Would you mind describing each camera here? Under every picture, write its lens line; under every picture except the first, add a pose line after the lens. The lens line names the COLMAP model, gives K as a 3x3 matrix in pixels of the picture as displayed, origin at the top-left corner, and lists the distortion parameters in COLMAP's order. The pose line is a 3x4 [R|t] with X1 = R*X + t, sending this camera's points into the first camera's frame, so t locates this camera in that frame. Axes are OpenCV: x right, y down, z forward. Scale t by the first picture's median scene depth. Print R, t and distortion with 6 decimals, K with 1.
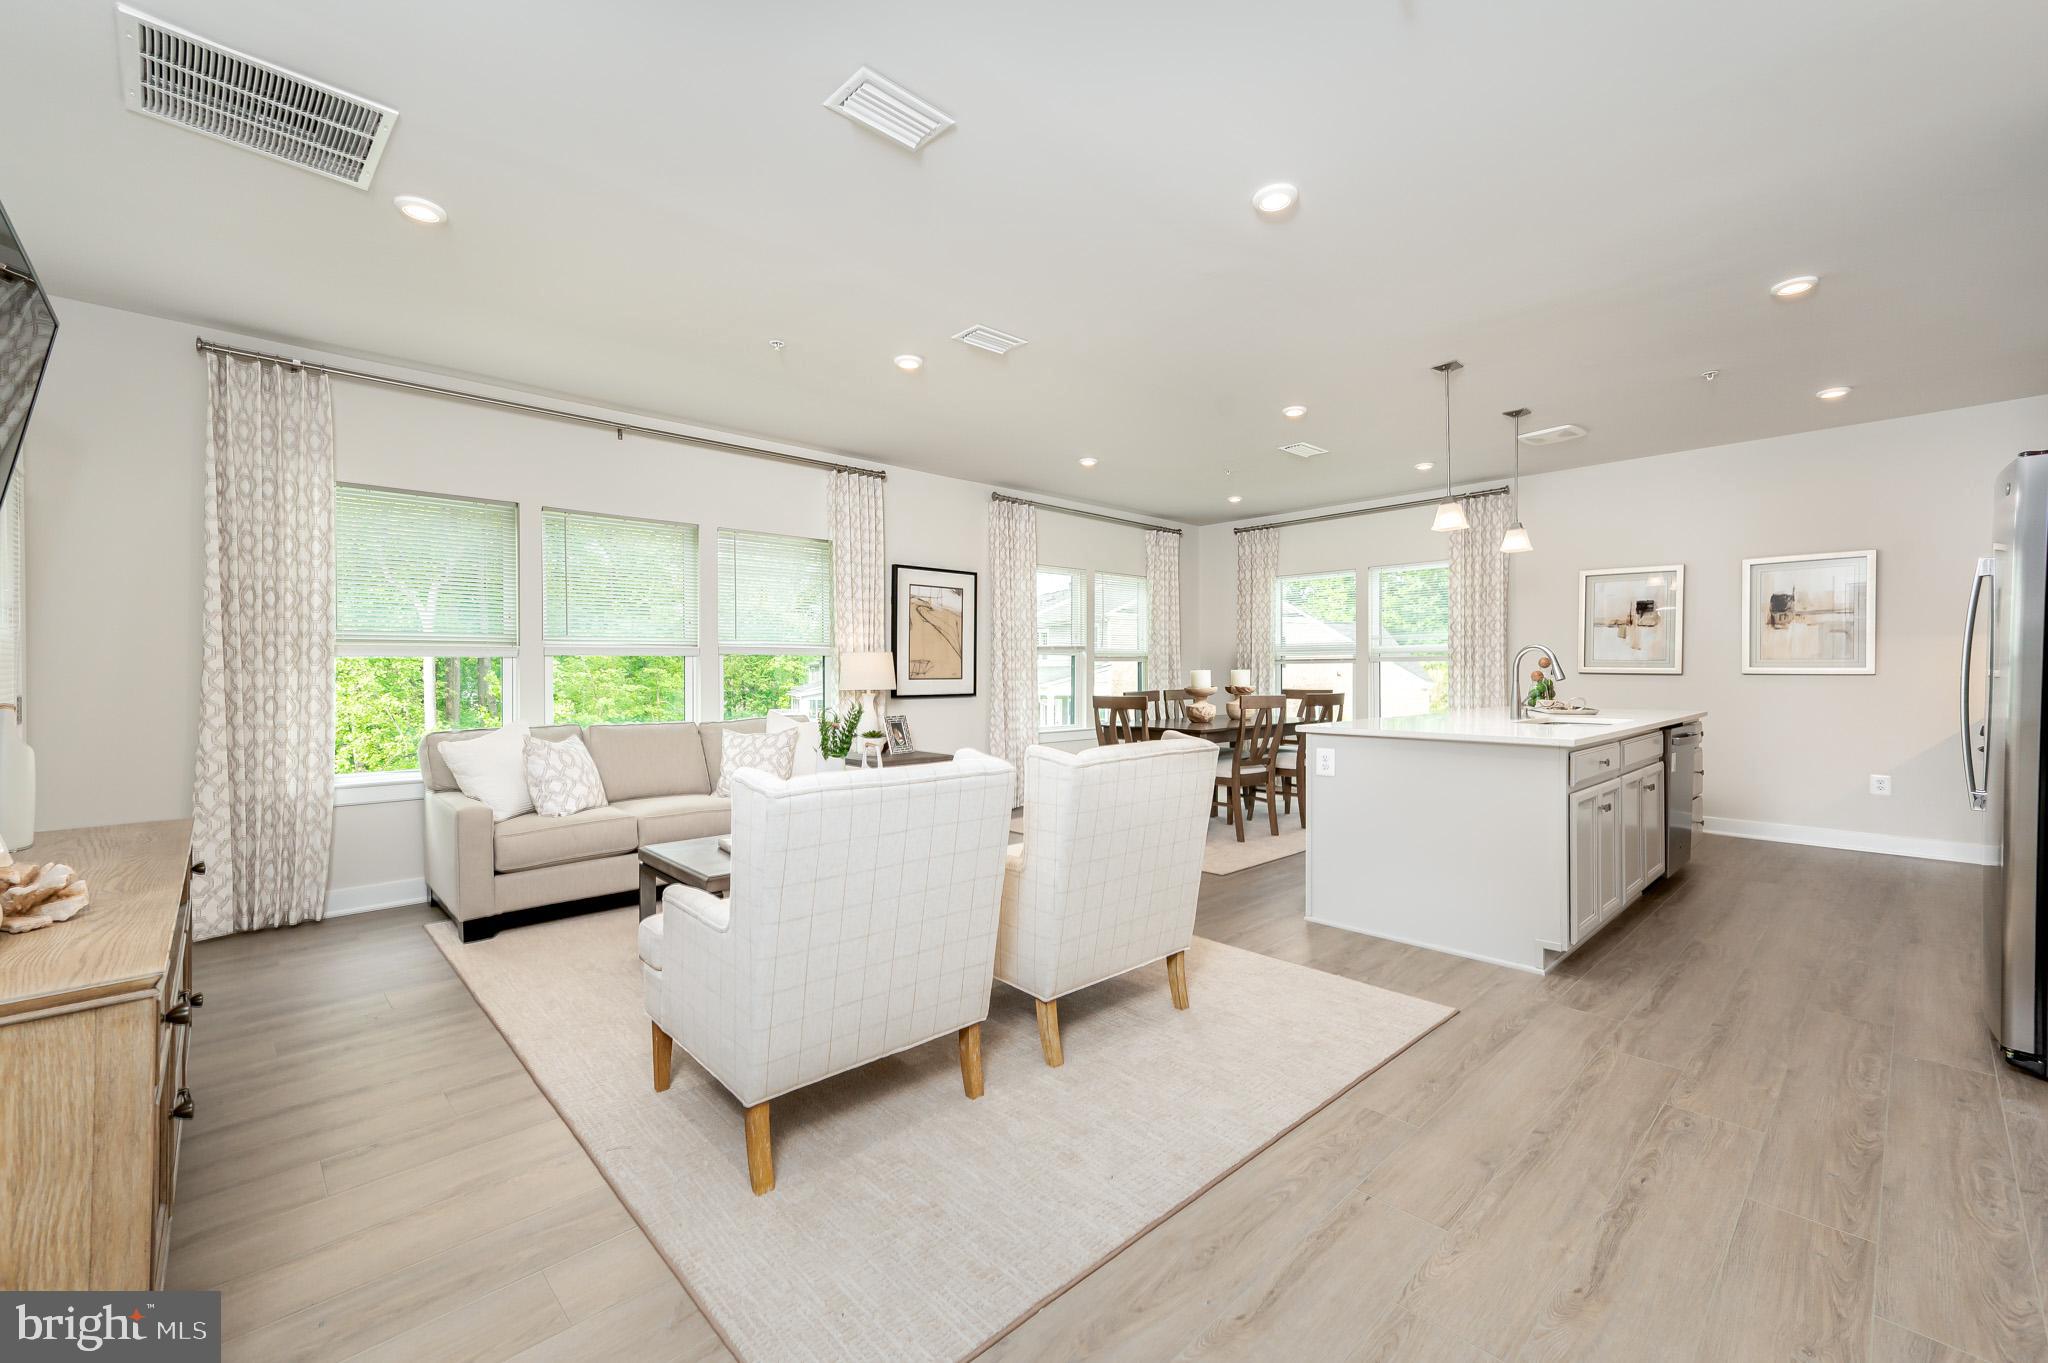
lens RADIAL K [[806.8, 0, 1007.4], [0, 806.8, 686.5], [0, 0, 1]] dist [0.000748, -0.000009]
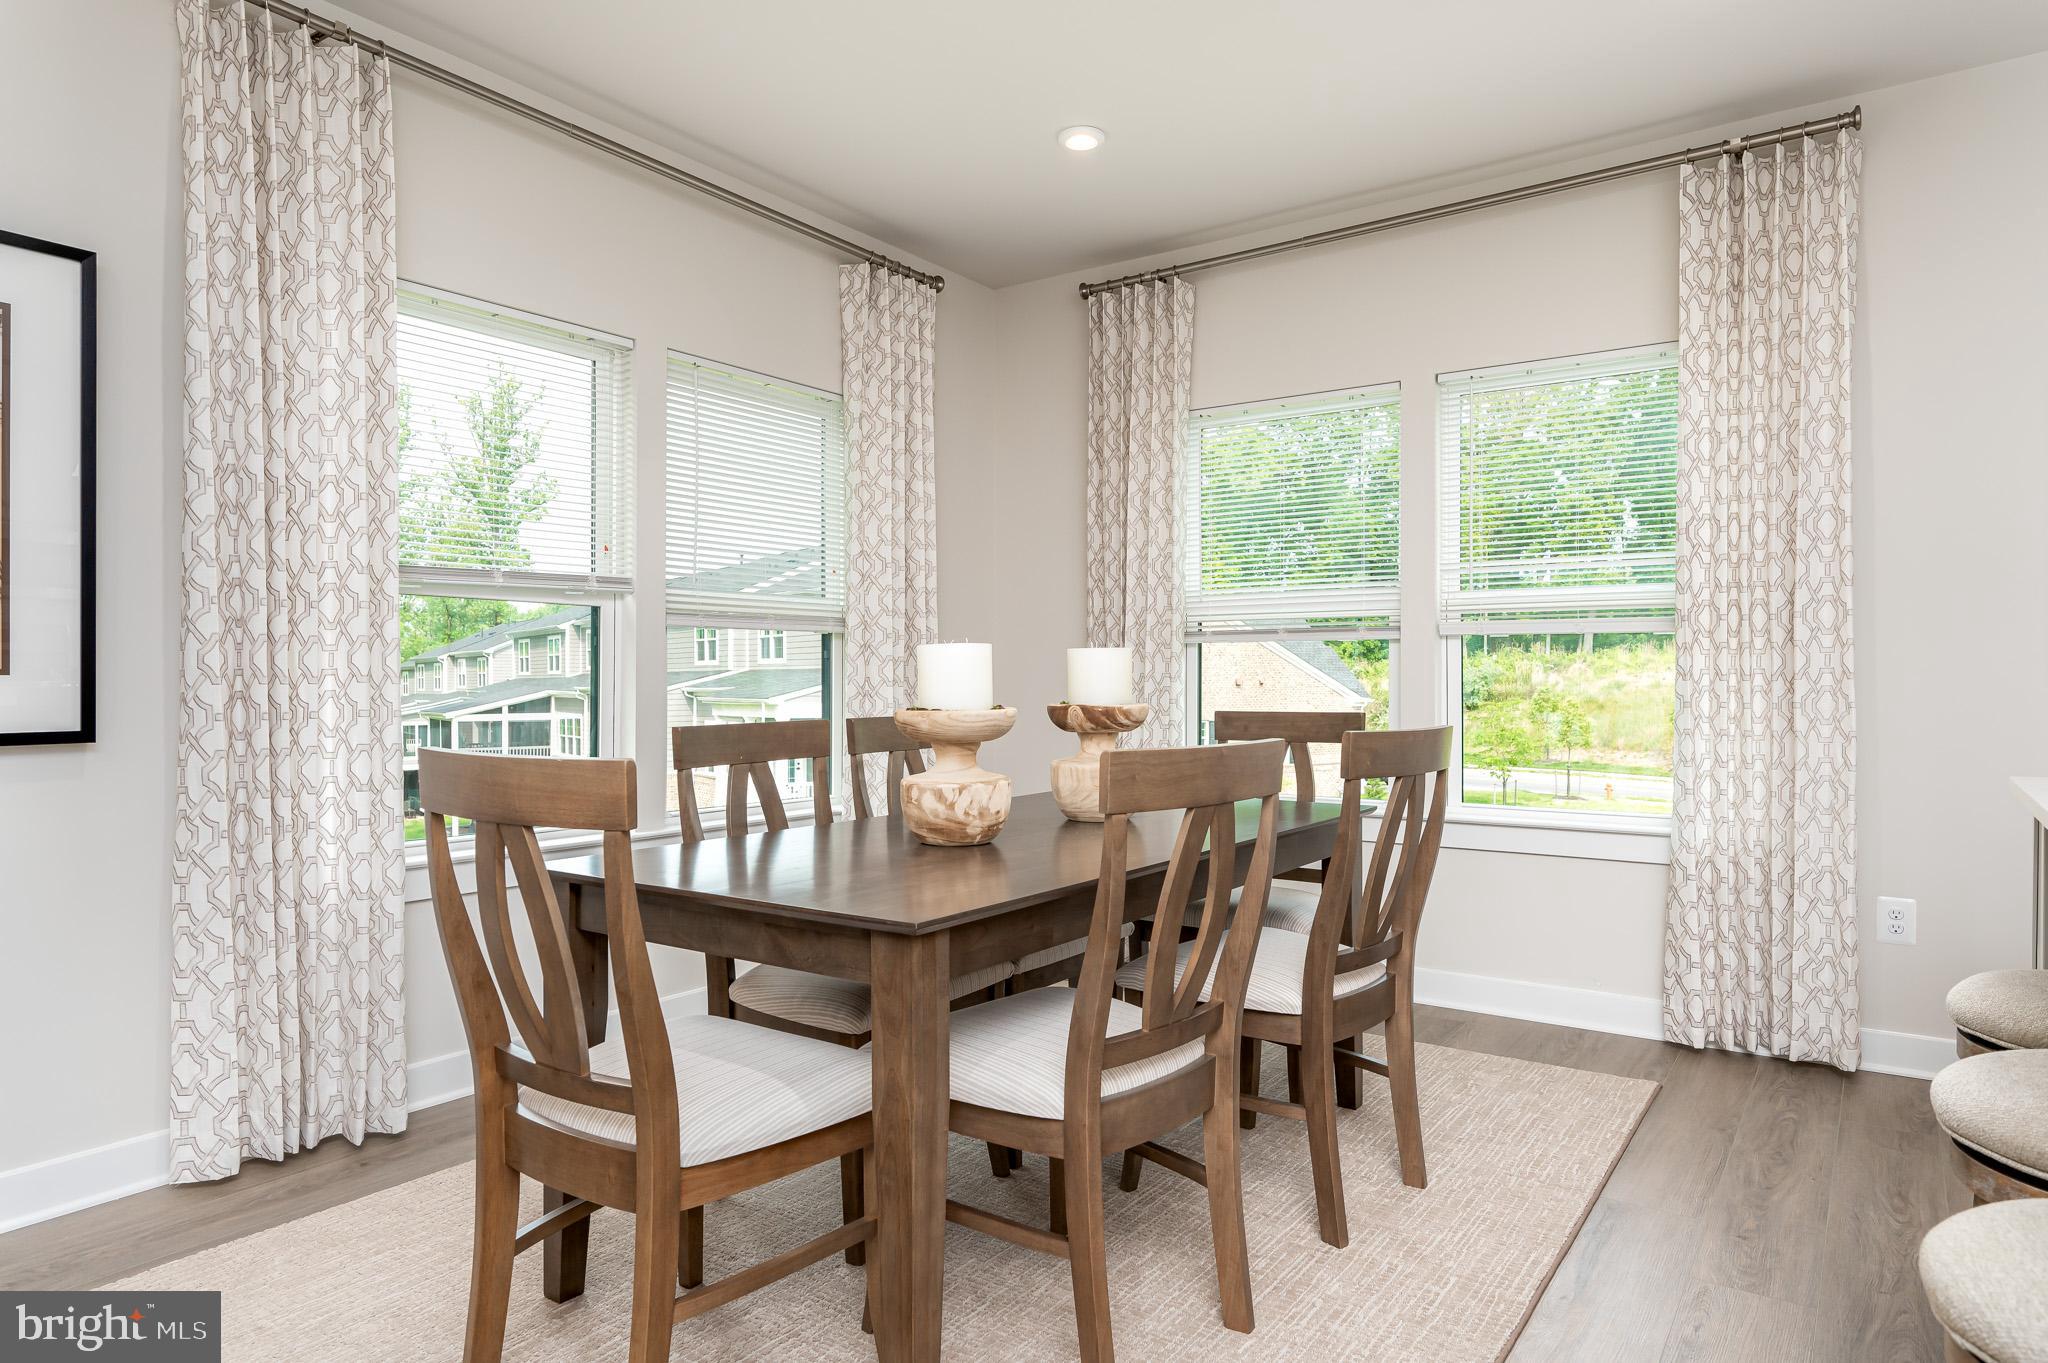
lens RADIAL K [[1200.3, 0, 1031.3], [0, 1200.3, 687.7], [0, 0, 1]] dist [0.000901, -0.000042]
pose [[0.973438, 0.002593, 0.228936, 0.140135], [-0.000868, 0.999970, -0.007635, -0.002611], [-0.228949, 0.007234, 0.973411, 0.492995]]
